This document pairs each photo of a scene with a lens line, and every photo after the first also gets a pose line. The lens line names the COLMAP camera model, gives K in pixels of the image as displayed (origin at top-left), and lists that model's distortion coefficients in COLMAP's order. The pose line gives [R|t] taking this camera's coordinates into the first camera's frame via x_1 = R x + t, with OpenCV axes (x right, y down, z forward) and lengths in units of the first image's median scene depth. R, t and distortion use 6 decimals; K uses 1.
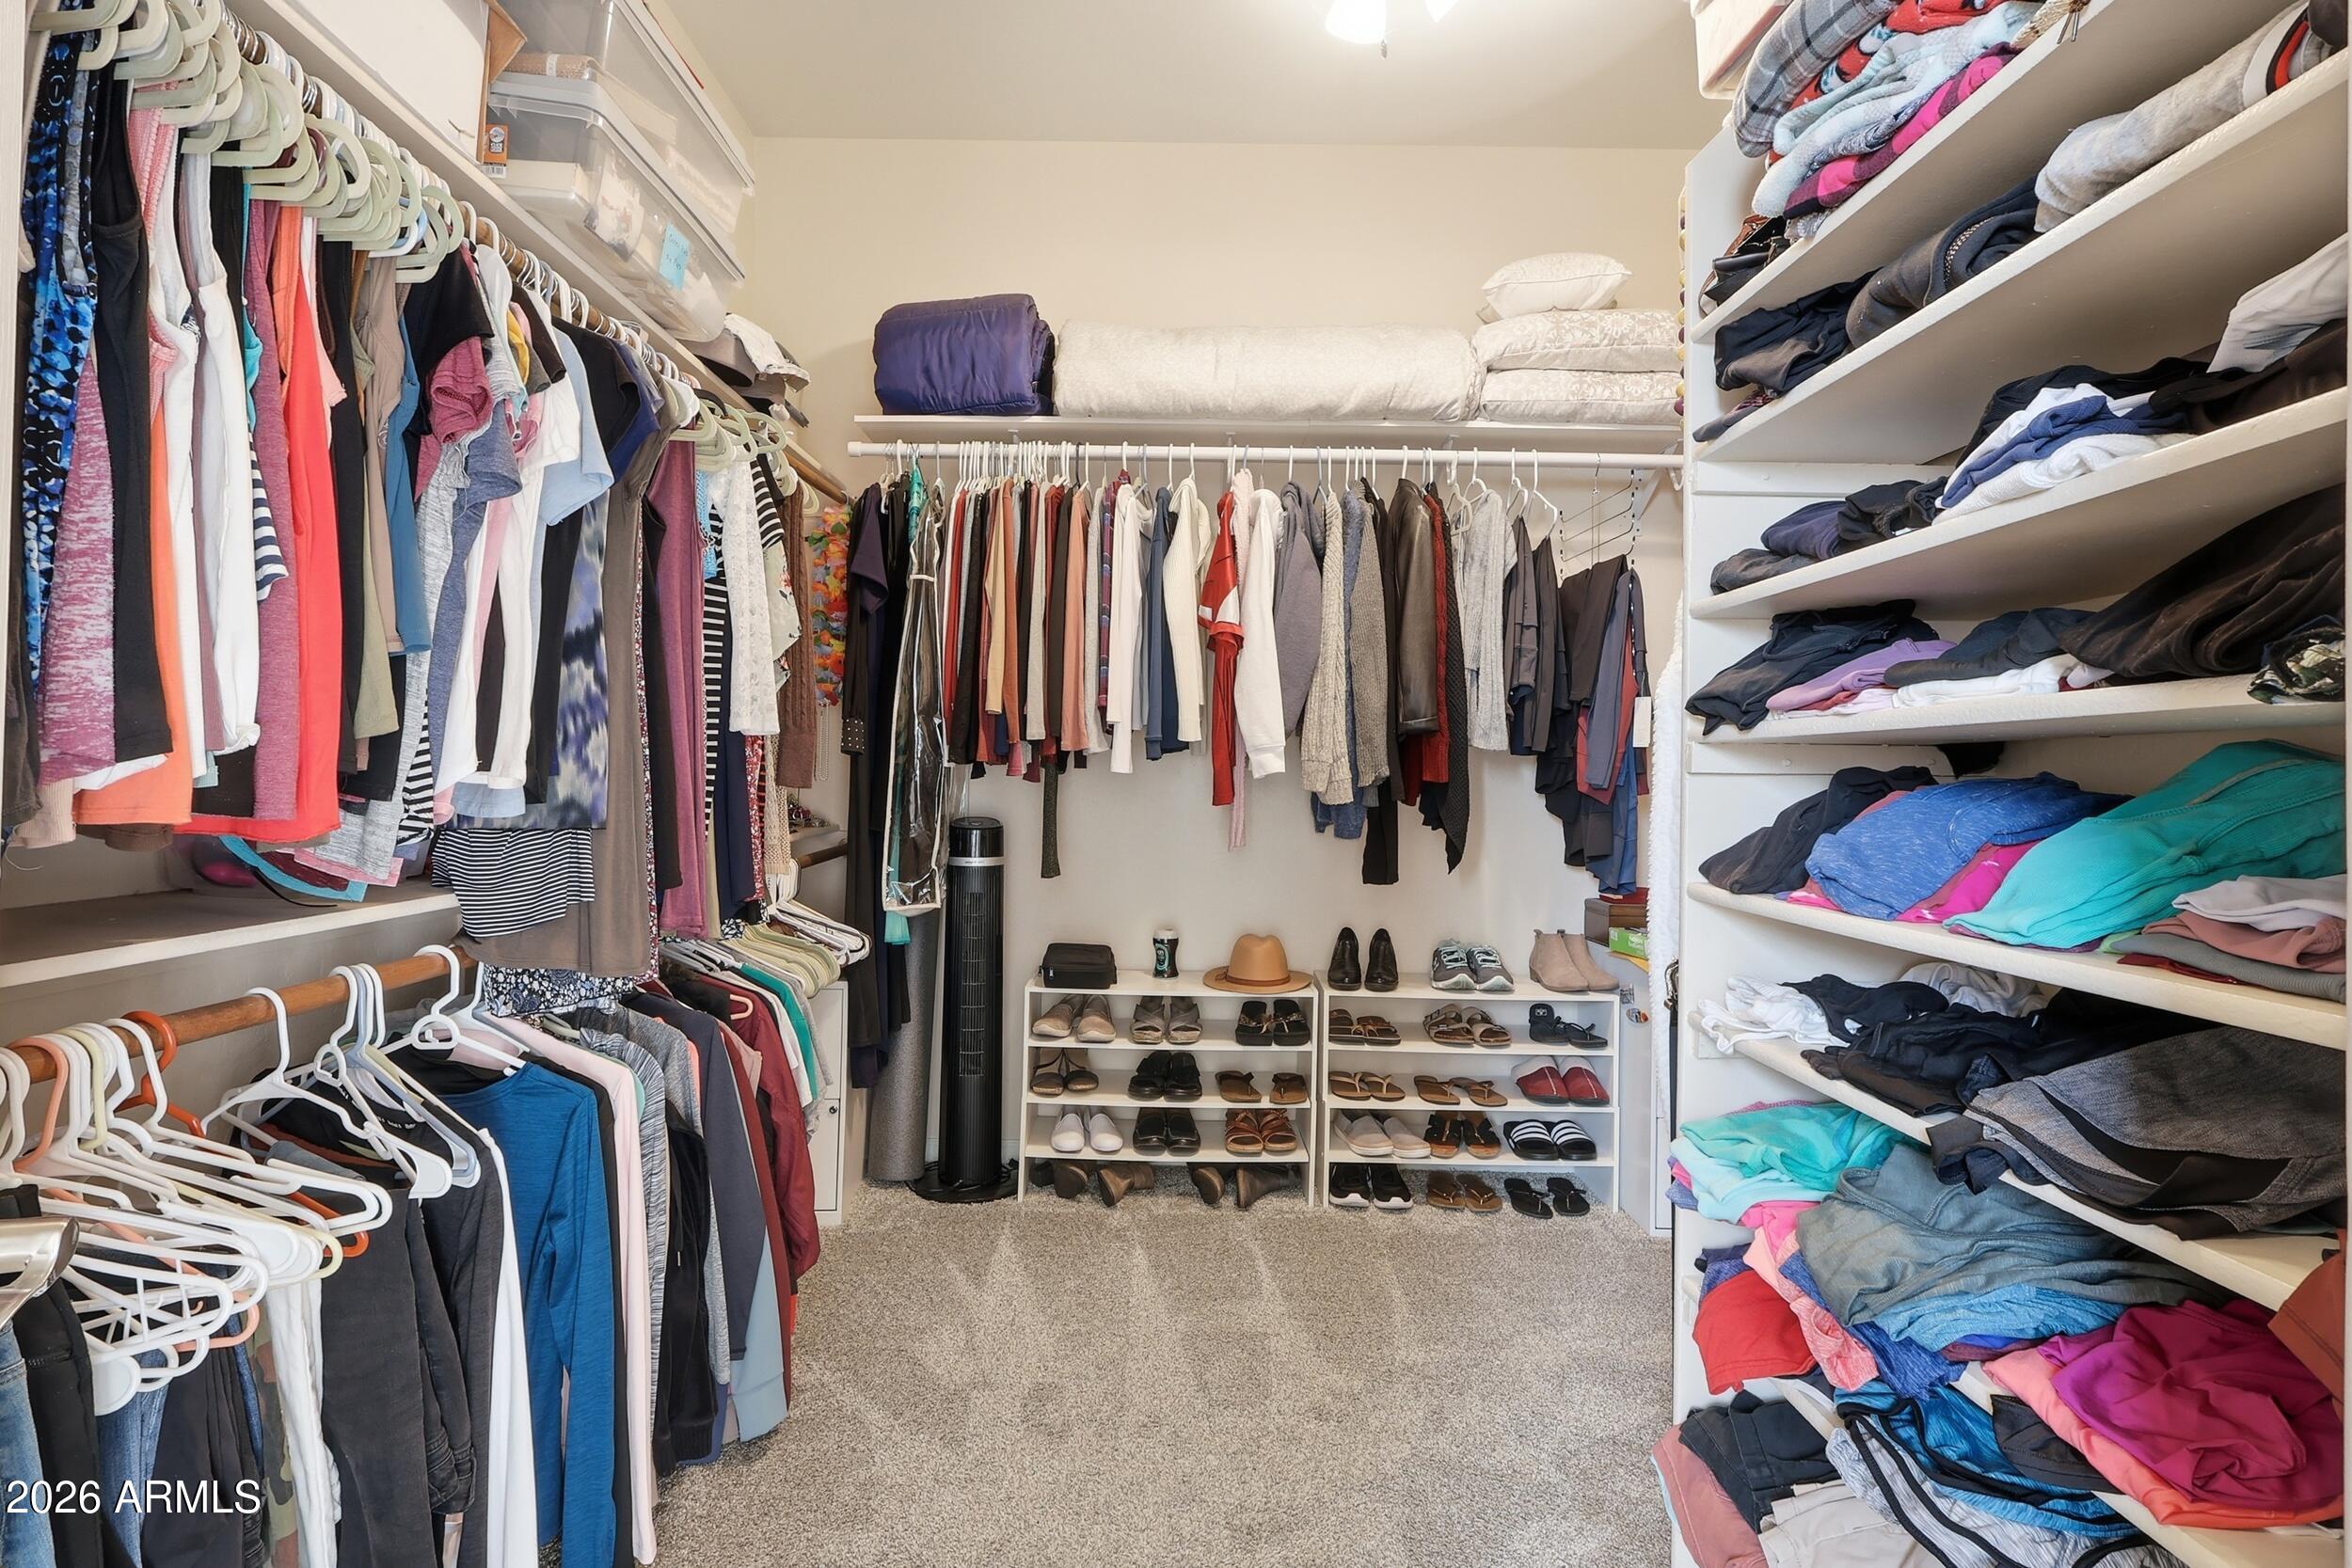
lens RADIAL K [[1079.4, 0, 1175.3], [0, 1079.4, 772.8], [0, 0, 1]] dist [-0.002134, -0.000875]
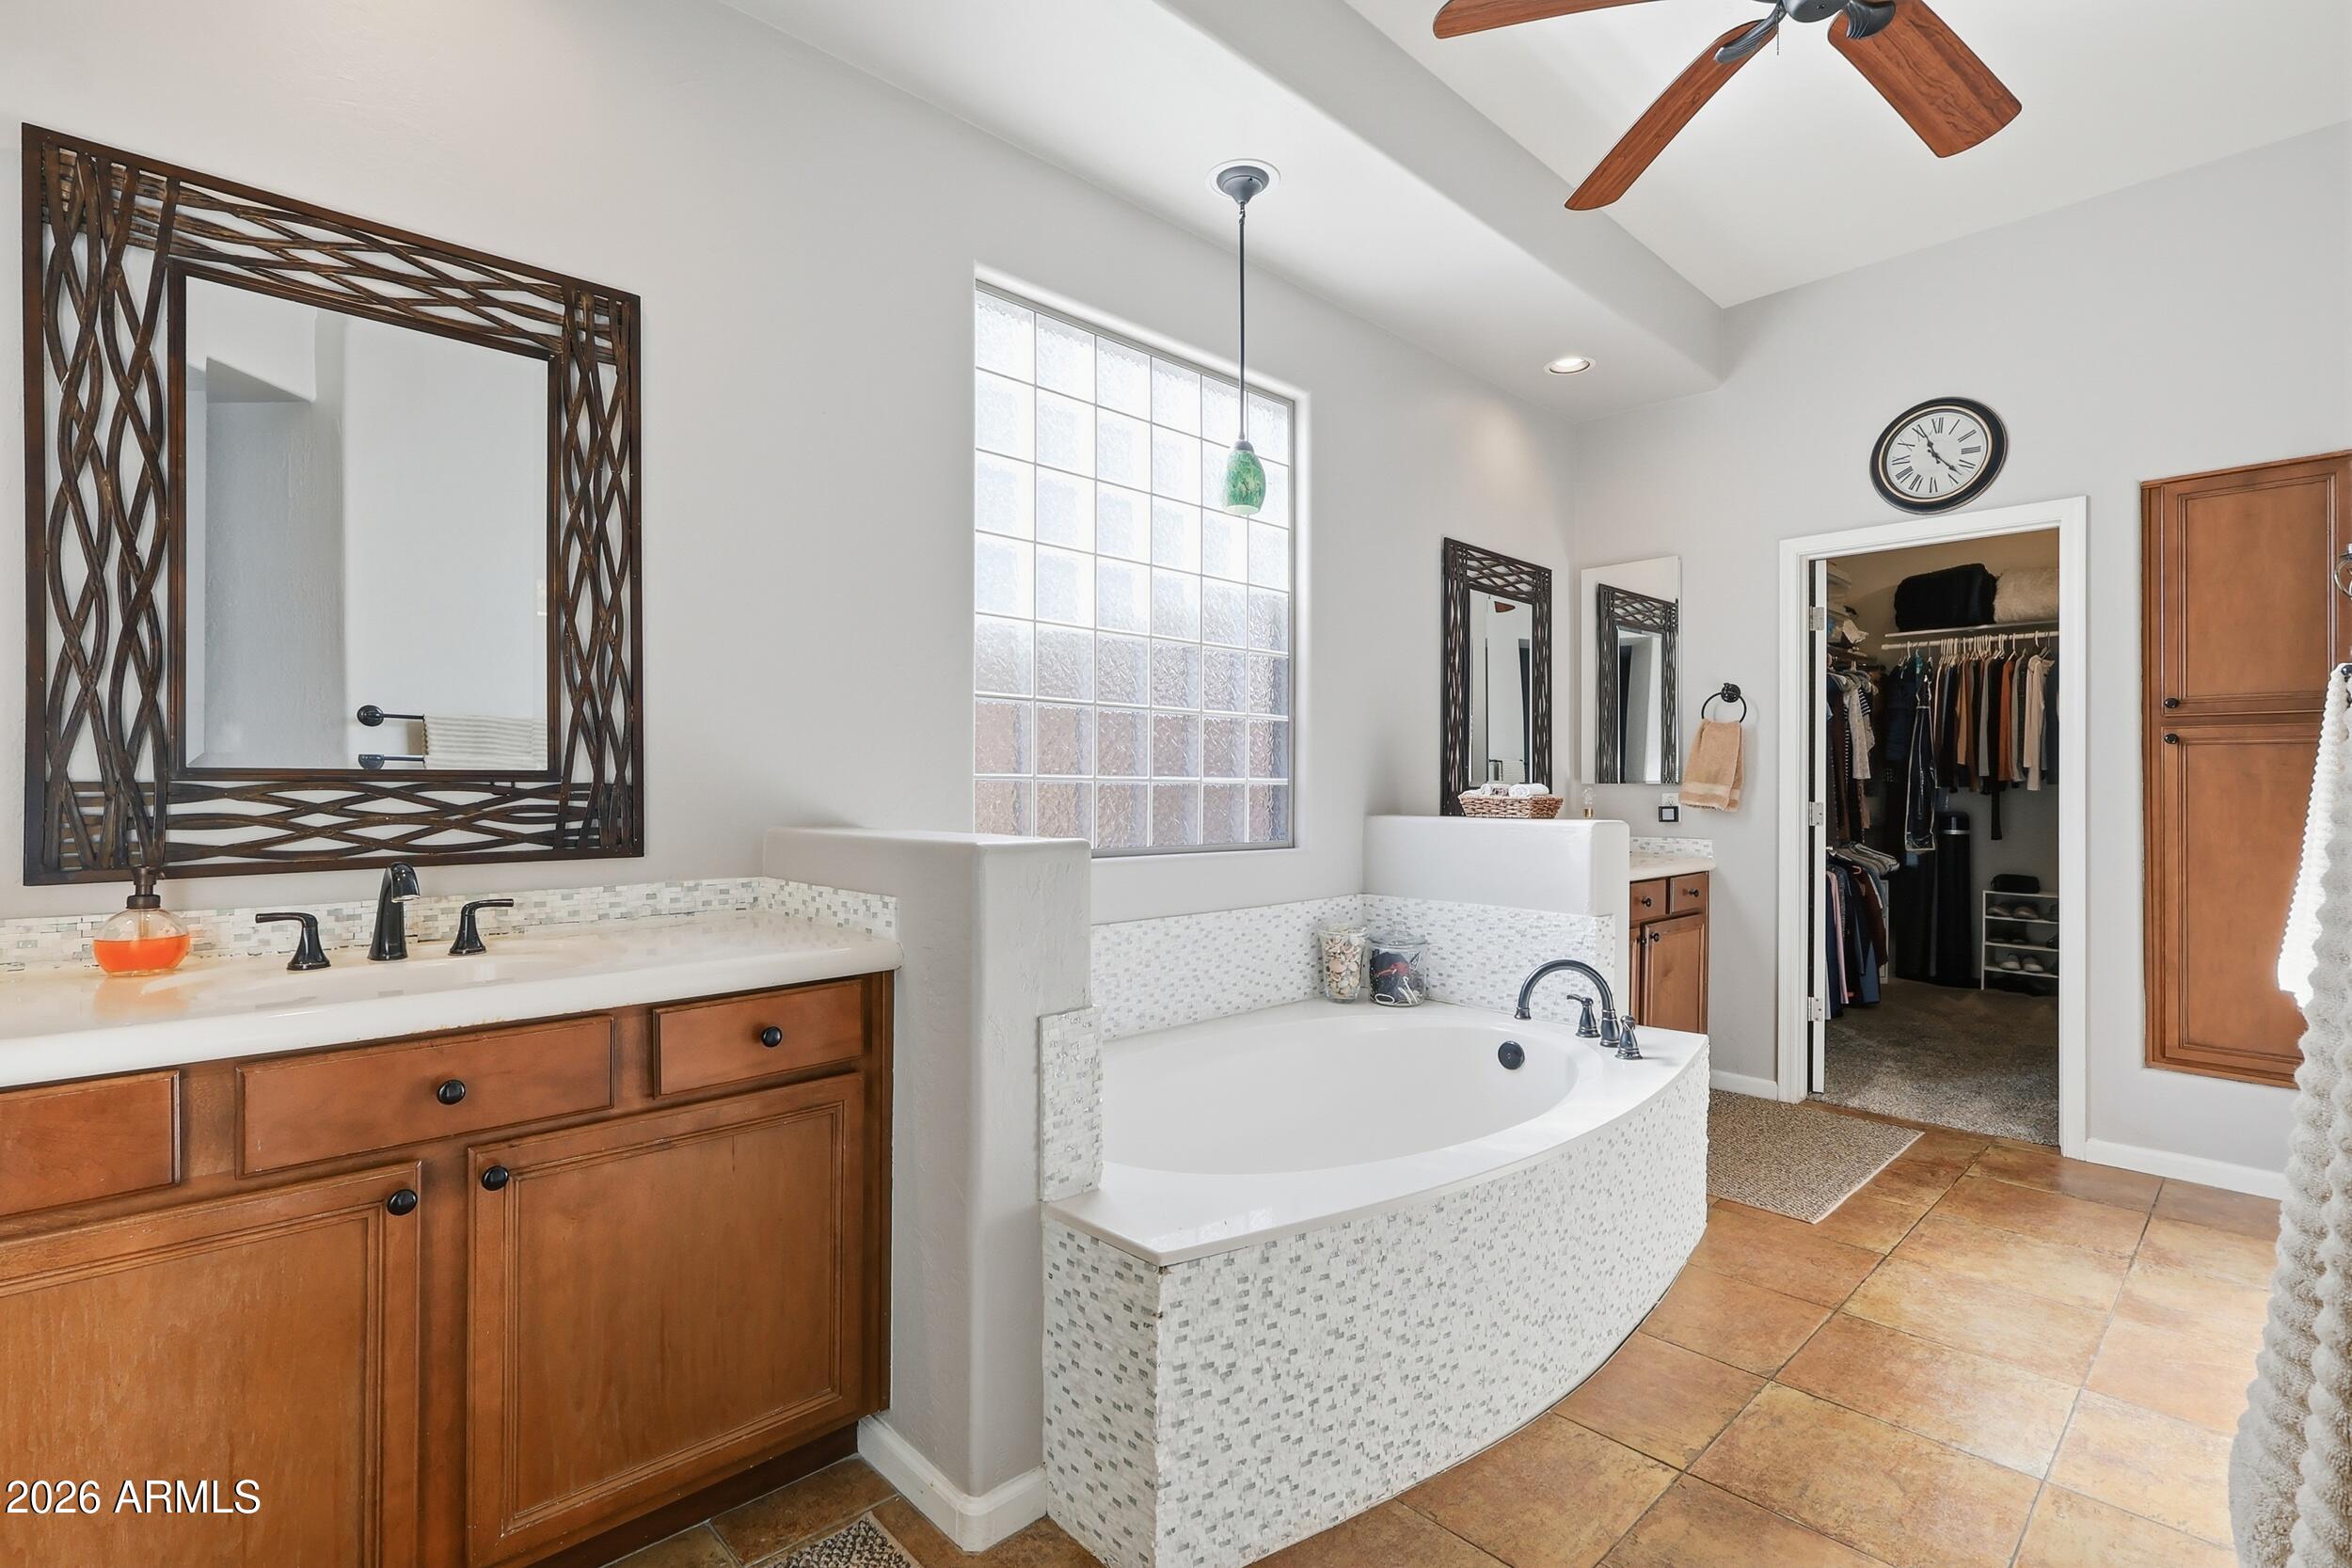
lens RADIAL K [[1079.4, 0, 1171.8], [0, 1079.4, 771.0], [0, 0, 1]] dist [-0.002134, -0.000875]
pose [[0.686797, -0.017846, -0.726631, 0.318577], [0.006767, 0.999812, -0.018159, -0.010706], [0.726818, 0.007554, 0.686788, -1.664856]]
